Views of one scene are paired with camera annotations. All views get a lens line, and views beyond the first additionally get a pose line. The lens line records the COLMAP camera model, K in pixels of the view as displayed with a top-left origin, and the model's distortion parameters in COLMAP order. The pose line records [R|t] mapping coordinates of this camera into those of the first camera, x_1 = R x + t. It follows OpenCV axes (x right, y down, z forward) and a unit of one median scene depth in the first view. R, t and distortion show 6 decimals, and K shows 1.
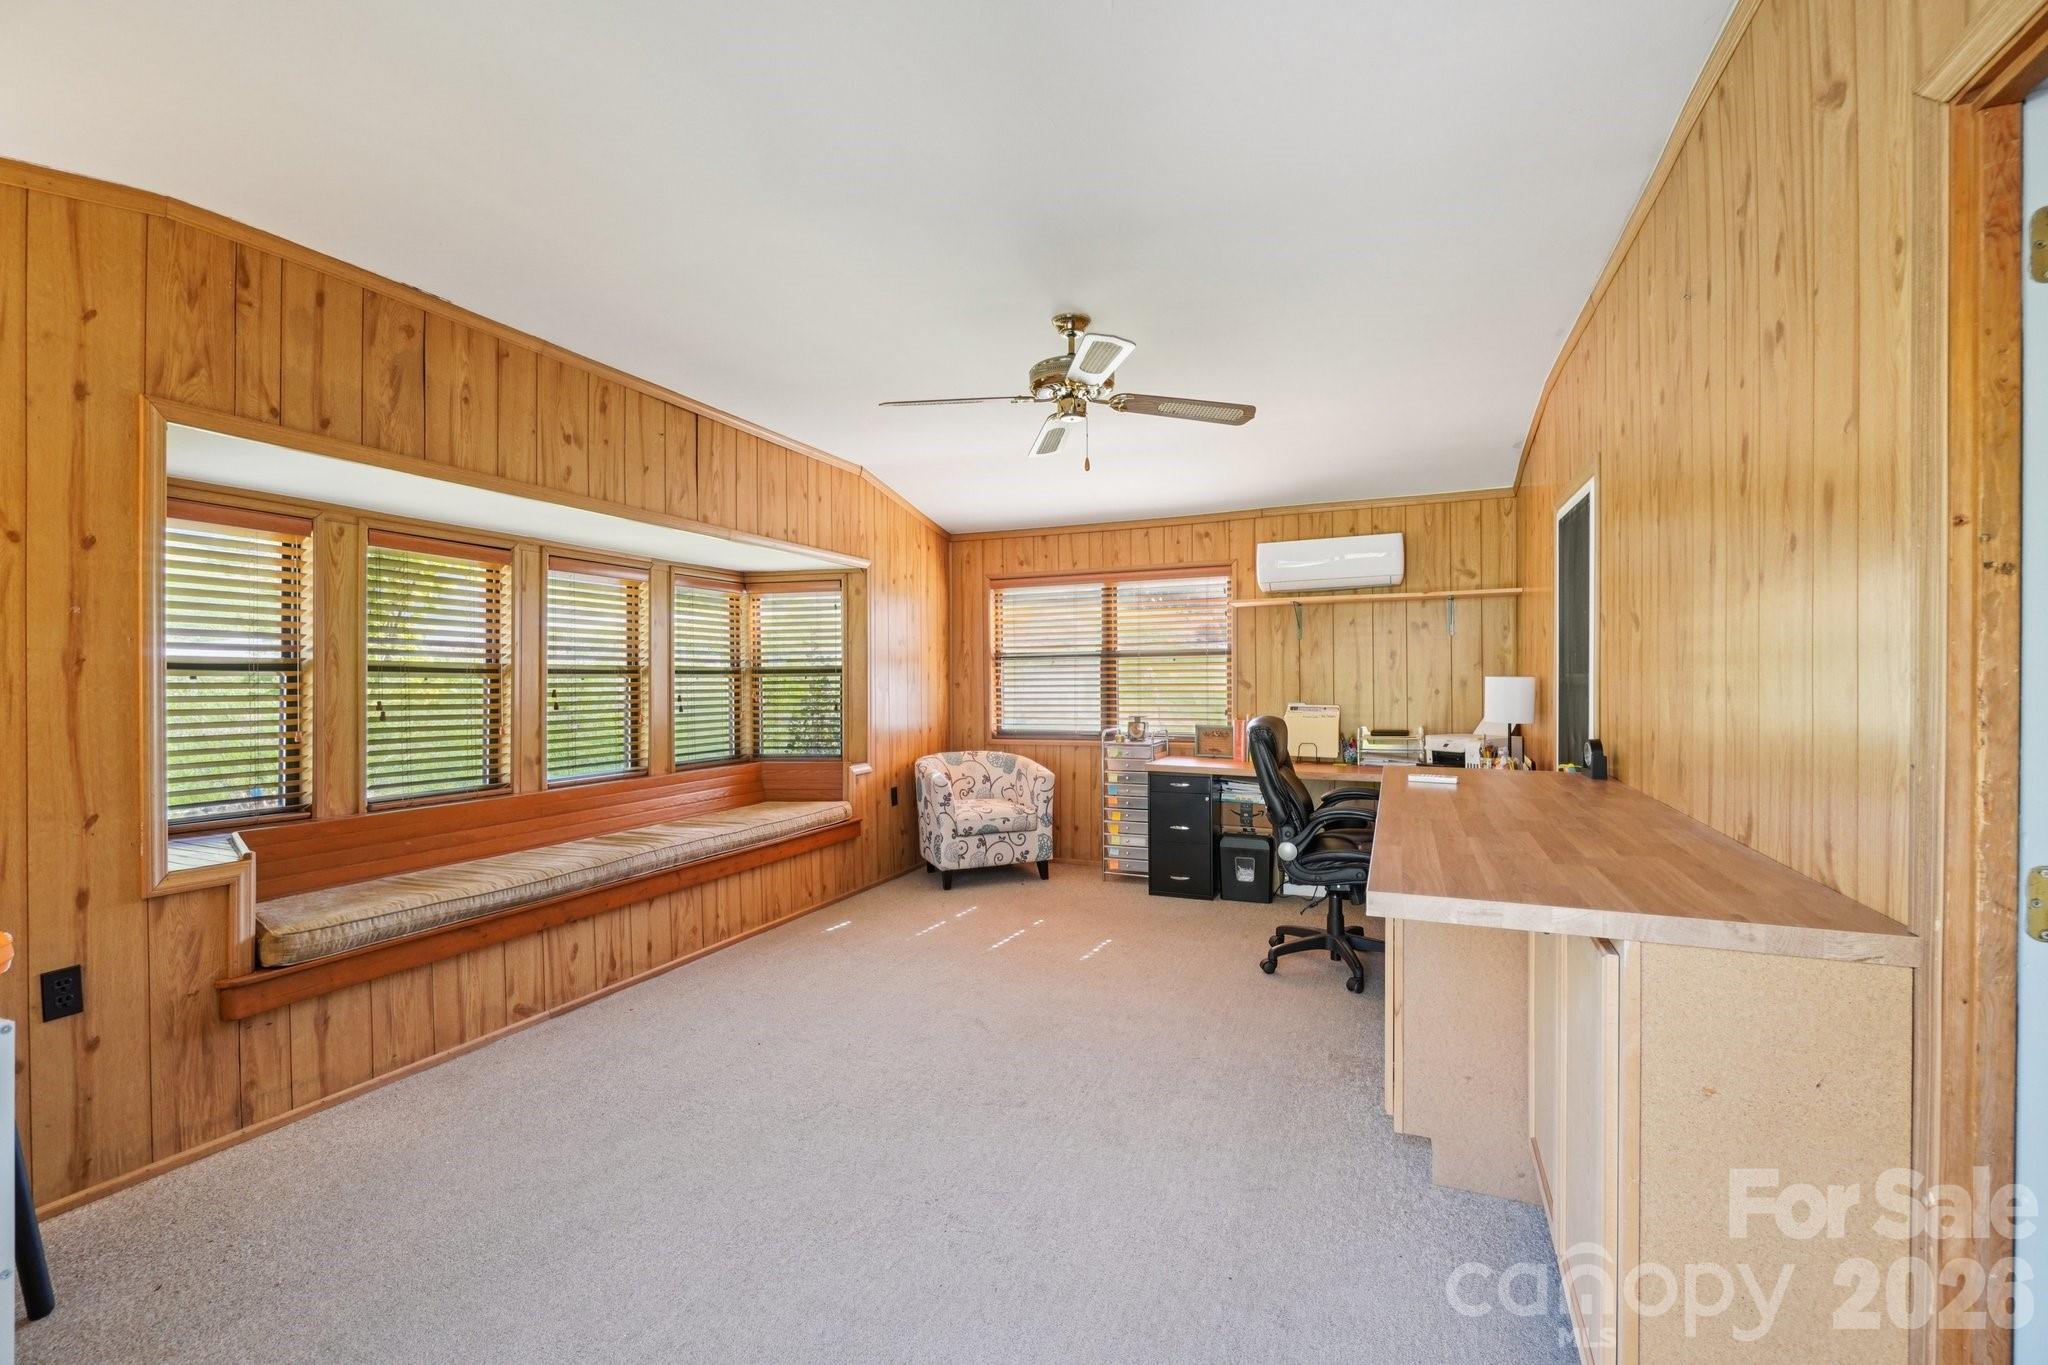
lens RADIAL K [[896.2, 0, 1030.1], [0, 896.2, 680.0], [0, 0, 1]] dist [-0.003592, -0.001998]
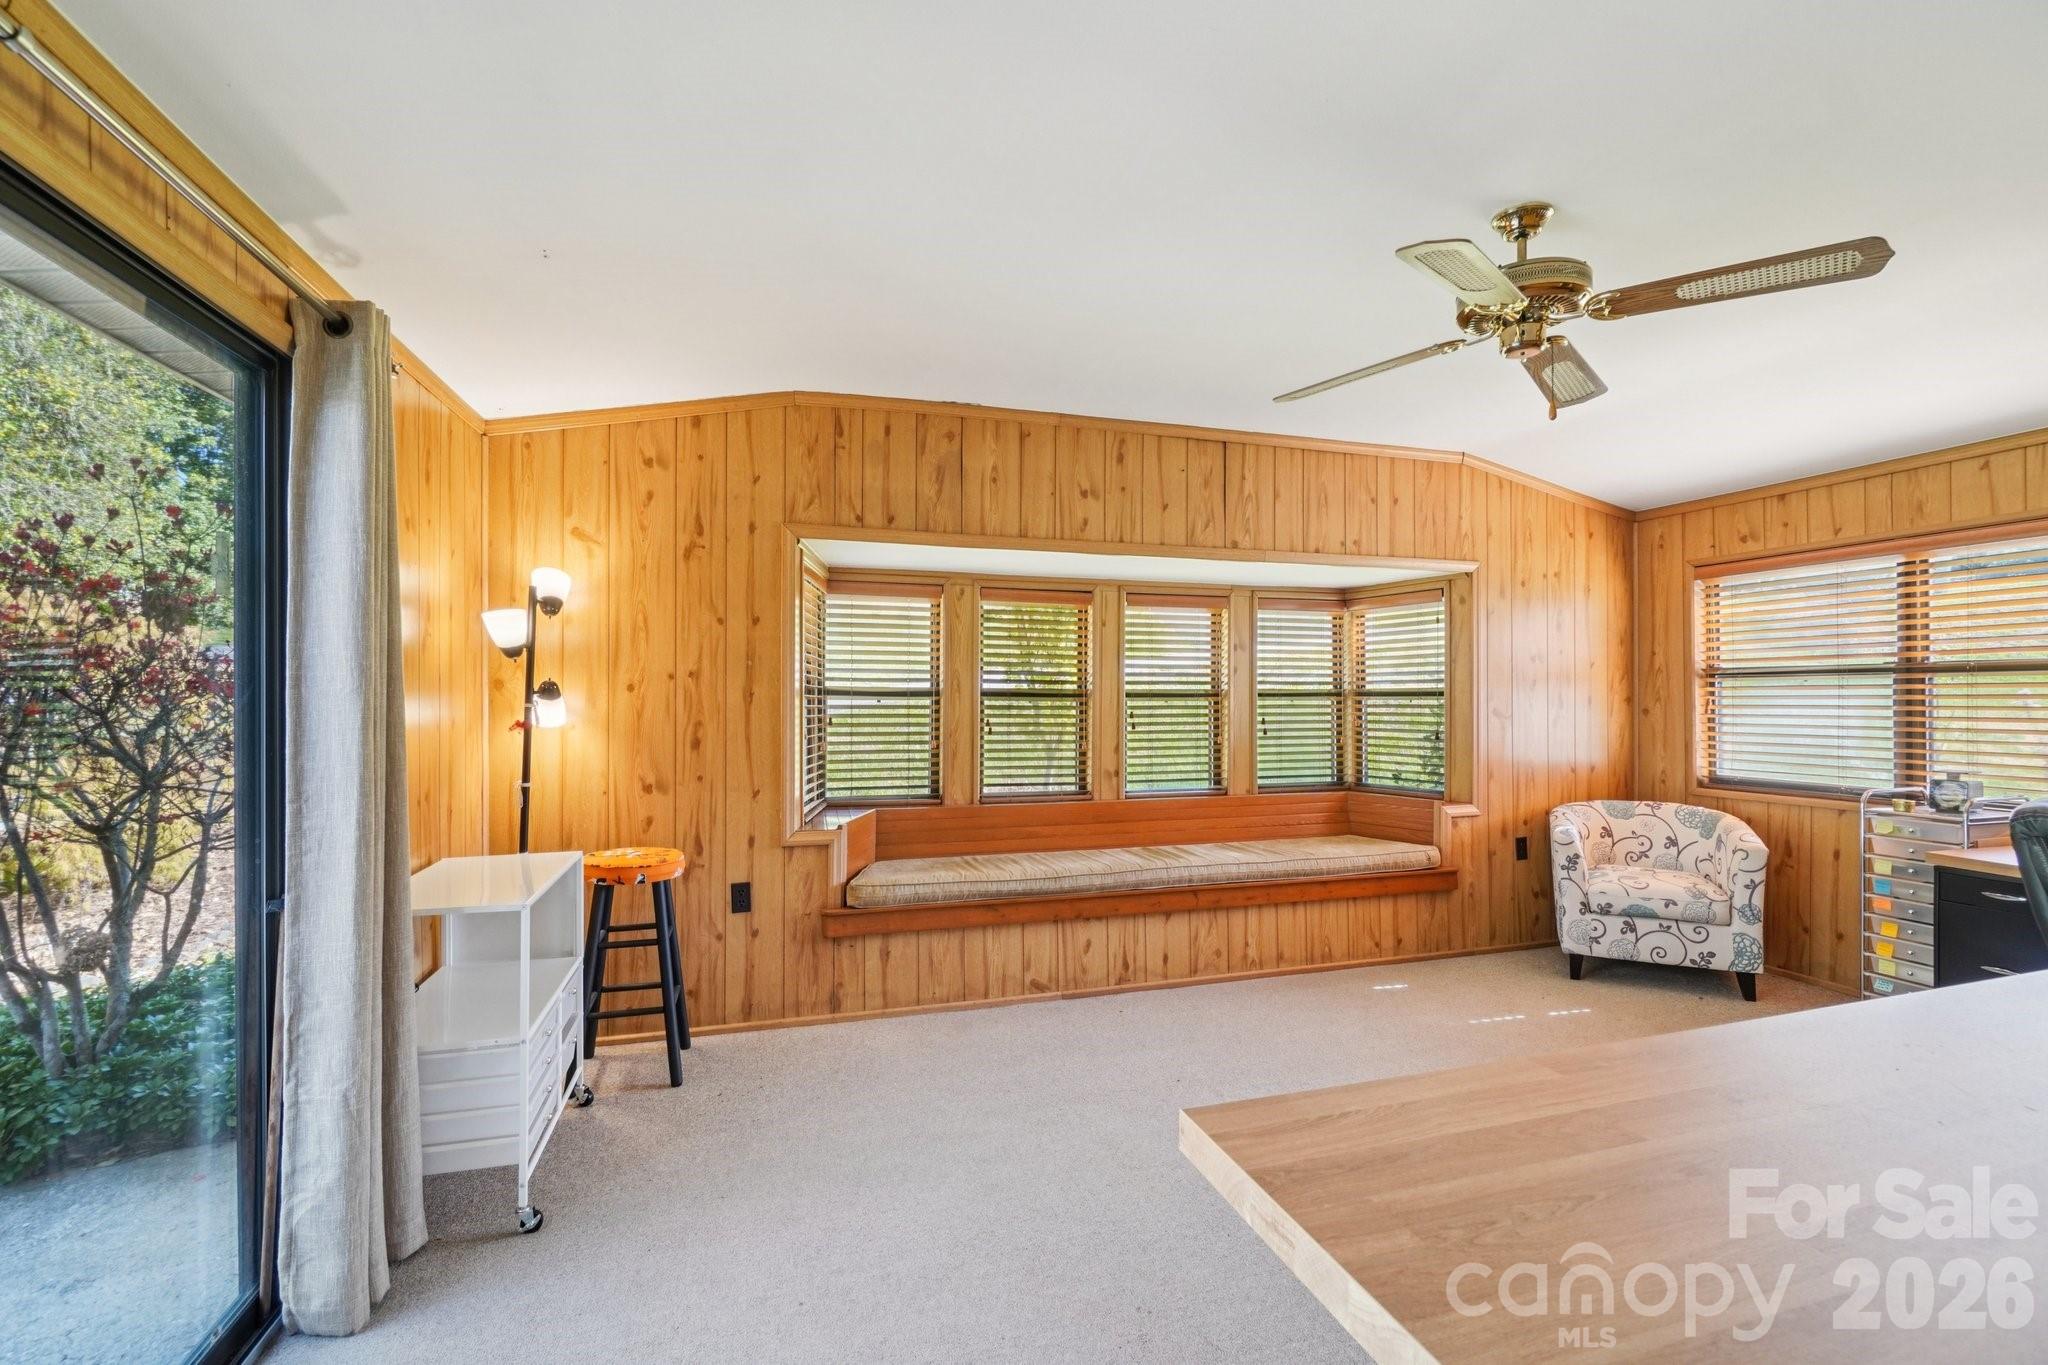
lens RADIAL K [[896.2, 0, 1006.6], [0, 896.2, 687.5], [0, 0, 1]] dist [-0.003592, -0.001998]
pose [[0.627719, 0.000270, -0.778440, 0.280226], [-0.003745, 0.999989, -0.002674, -0.017767], [0.778431, 0.004594, 0.627713, 0.191551]]
